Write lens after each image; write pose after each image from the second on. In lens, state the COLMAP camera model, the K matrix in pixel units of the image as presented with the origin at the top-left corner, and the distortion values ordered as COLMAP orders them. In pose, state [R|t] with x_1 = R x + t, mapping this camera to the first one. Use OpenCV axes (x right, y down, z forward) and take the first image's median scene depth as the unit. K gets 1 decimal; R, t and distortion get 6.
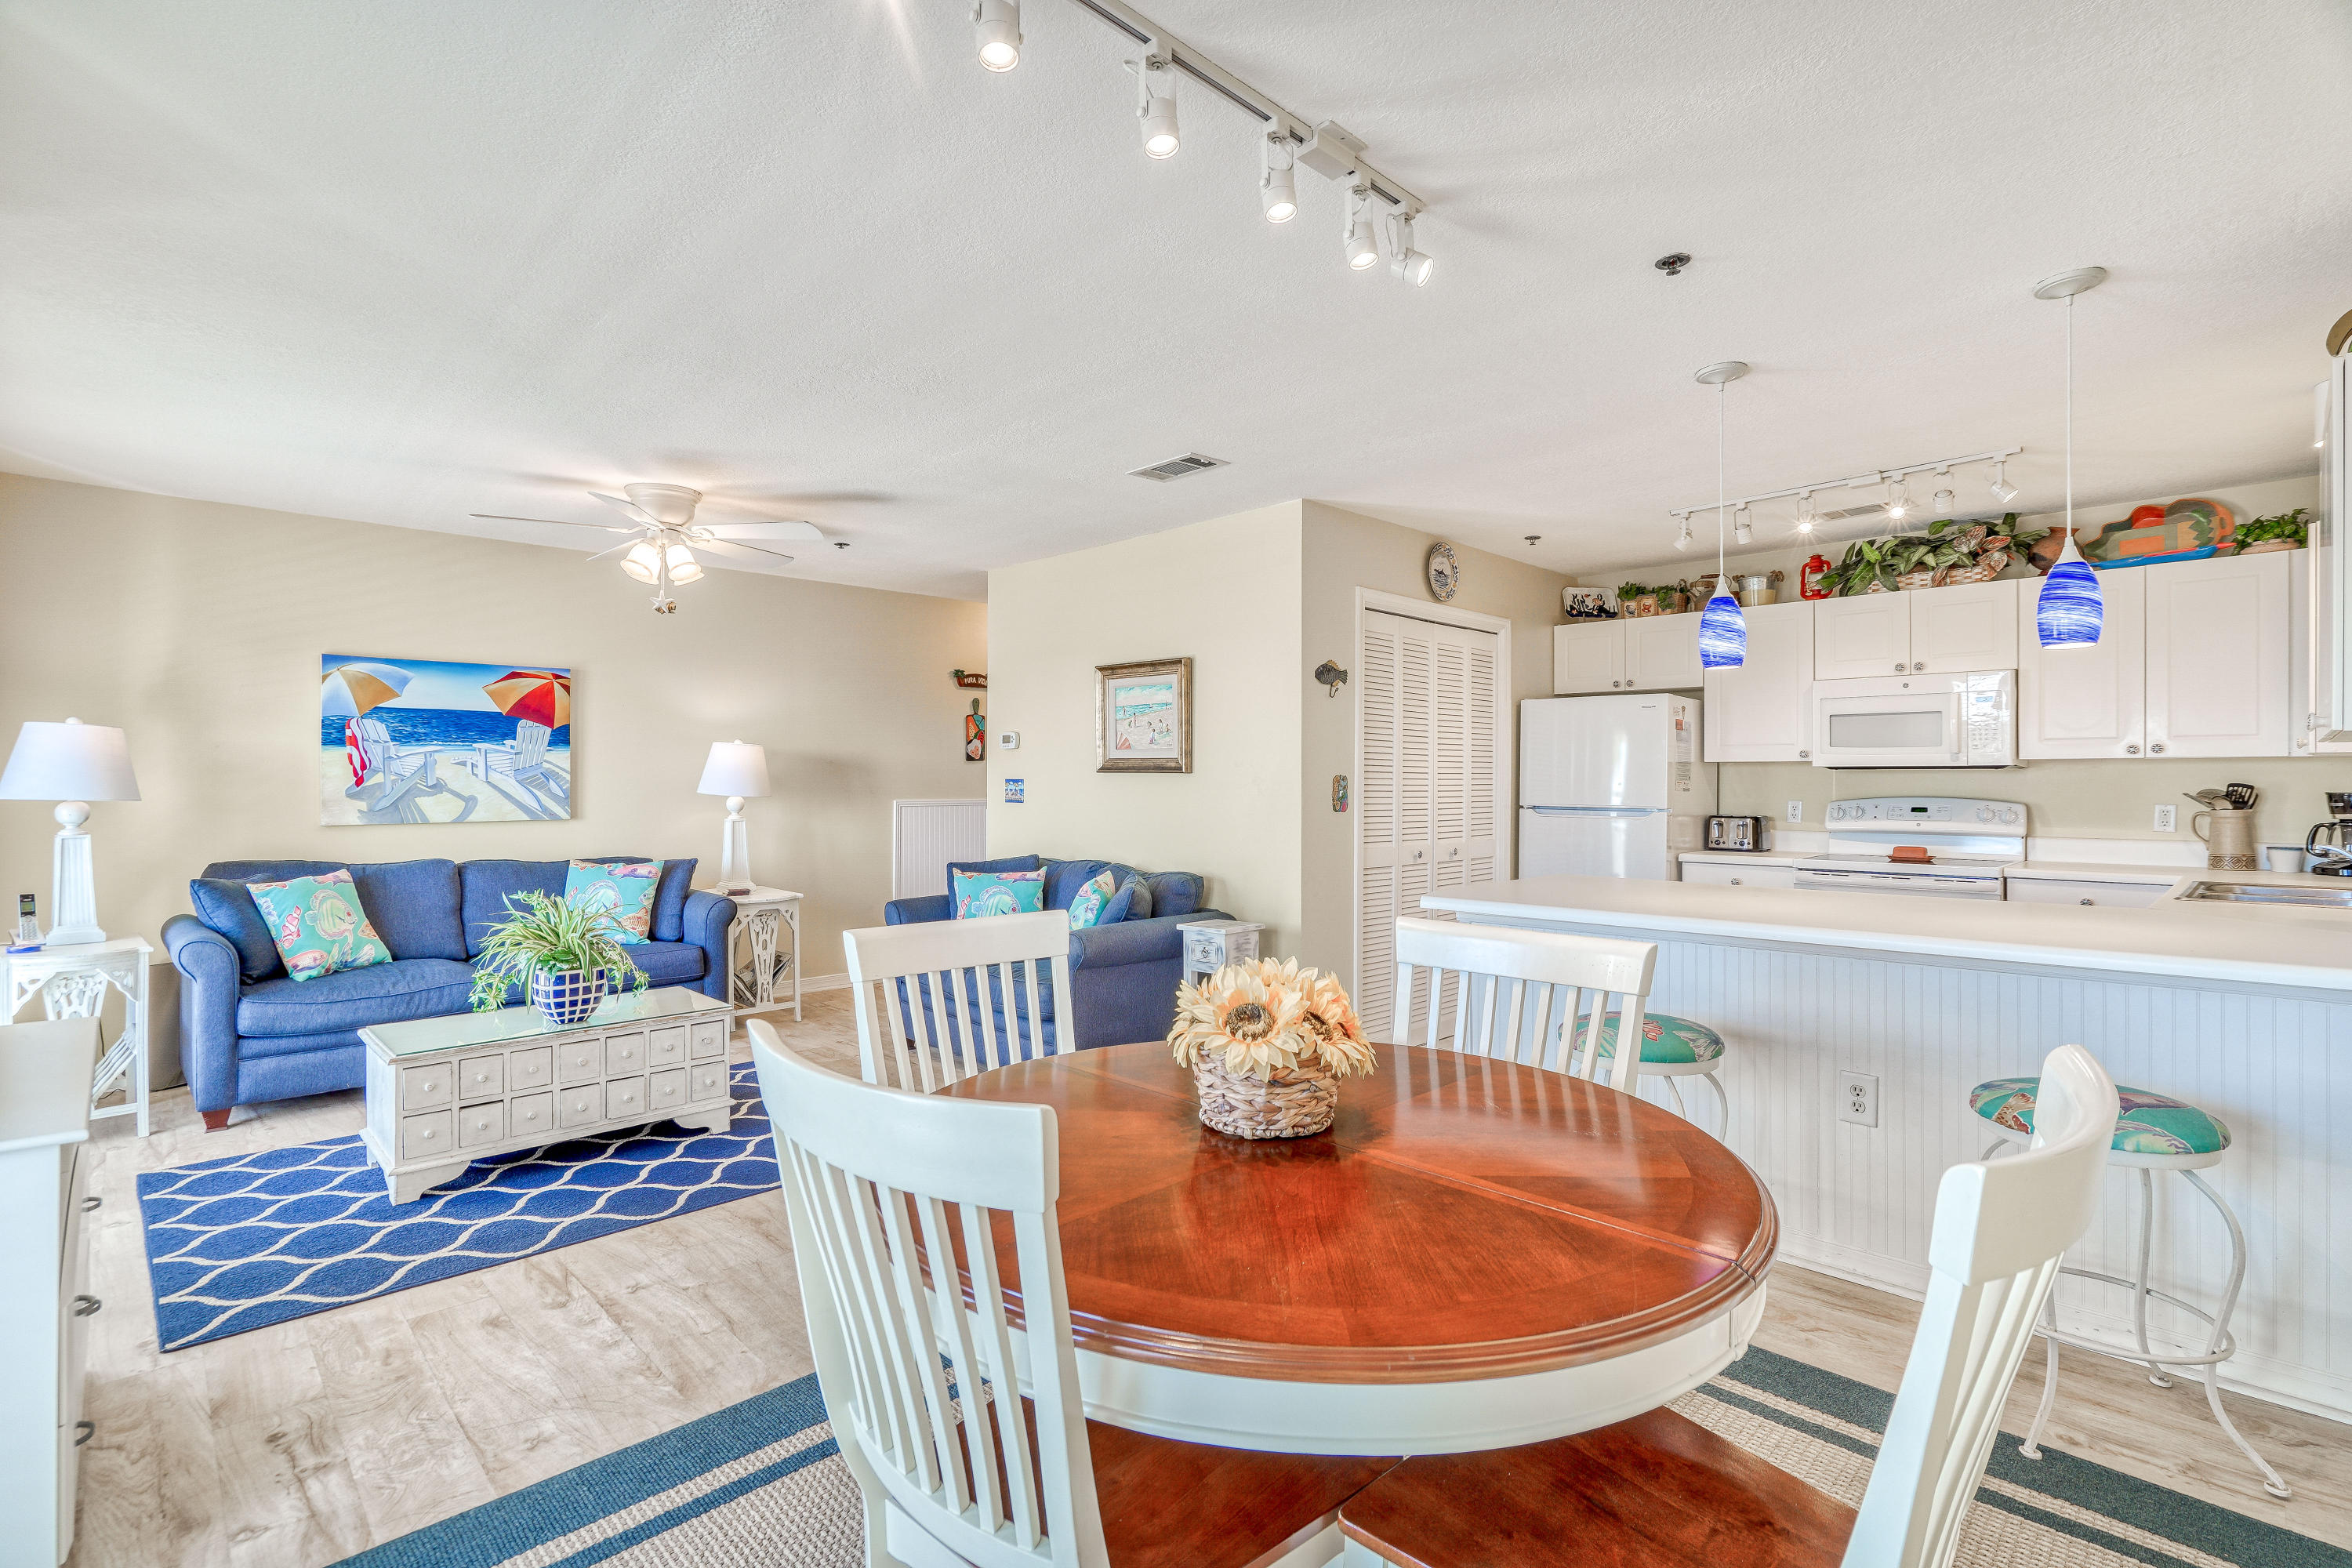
lens RADIAL K [[1093.1, 0, 1161.6], [0, 1093.1, 775.0], [0, 0, 1]] dist [-0.021328, 0.009259]
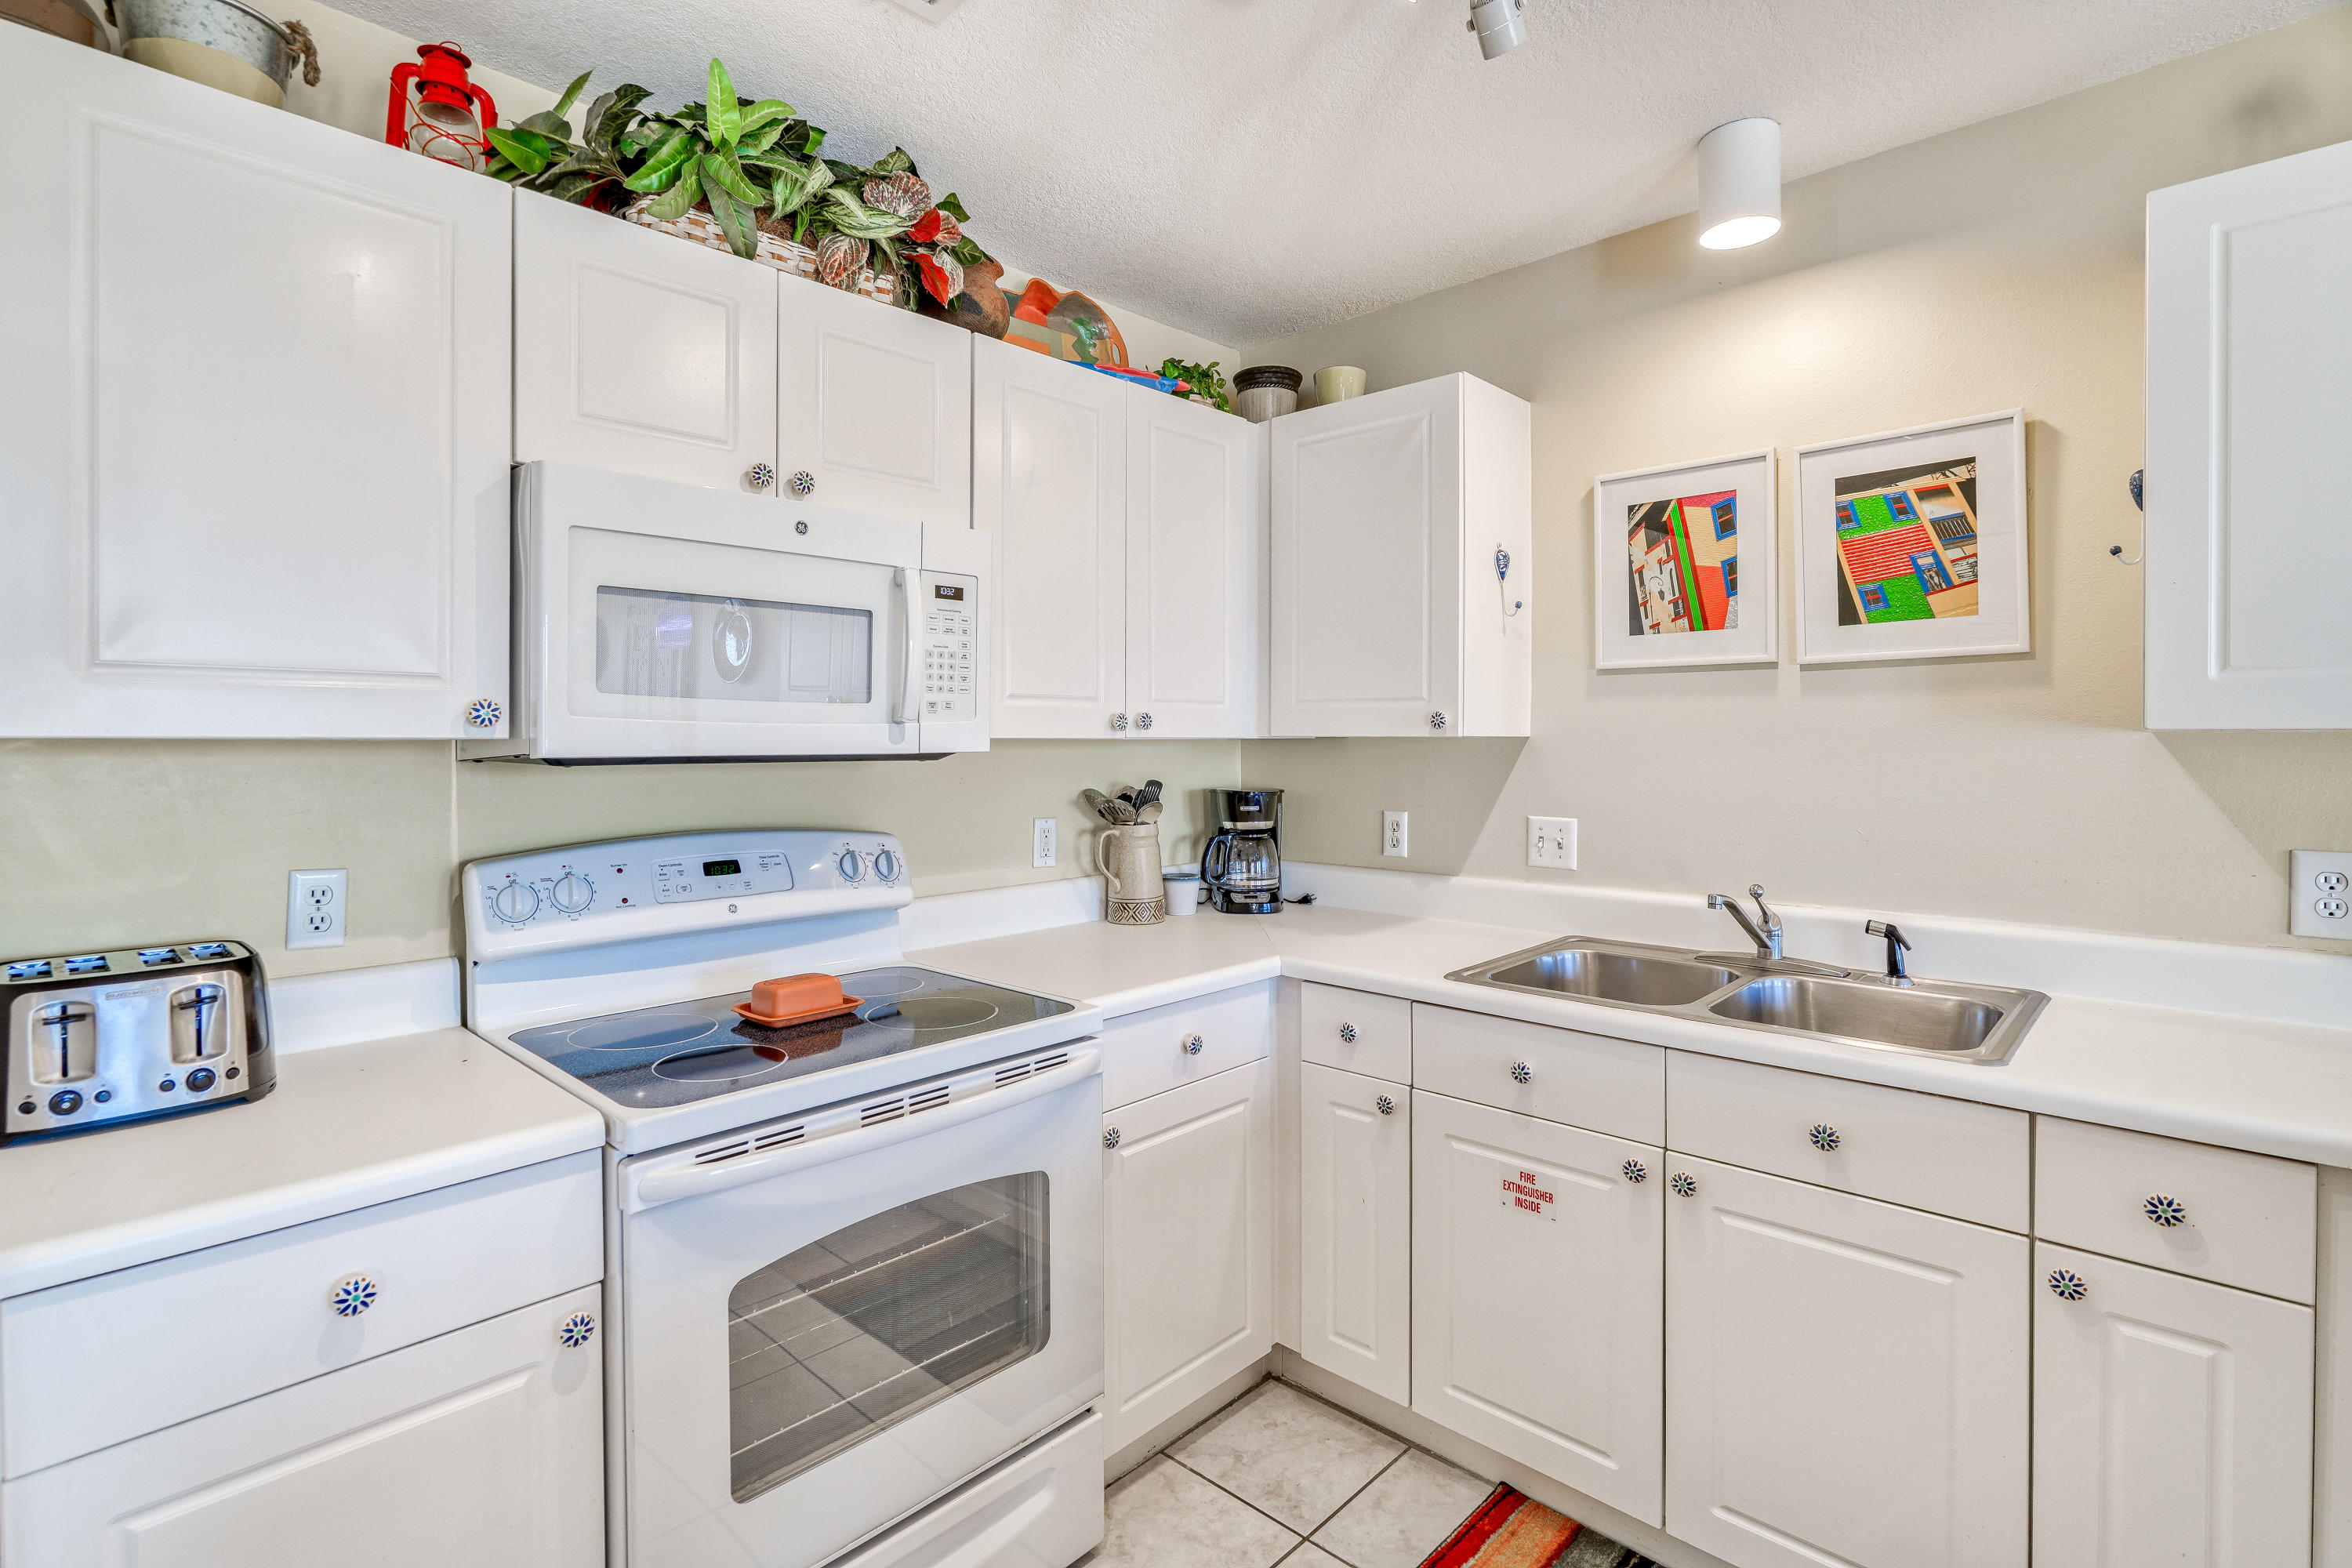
lens RADIAL K [[1093.1, 0, 1131.0], [0, 1093.1, 748.9], [0, 0, 1]] dist [-0.021328, 0.009259]
pose [[-0.039225, -0.010925, 0.999171, 0.324347], [-0.003235, 0.999936, 0.010806, -0.014738], [-0.999225, -0.002809, -0.039258, 0.902004]]
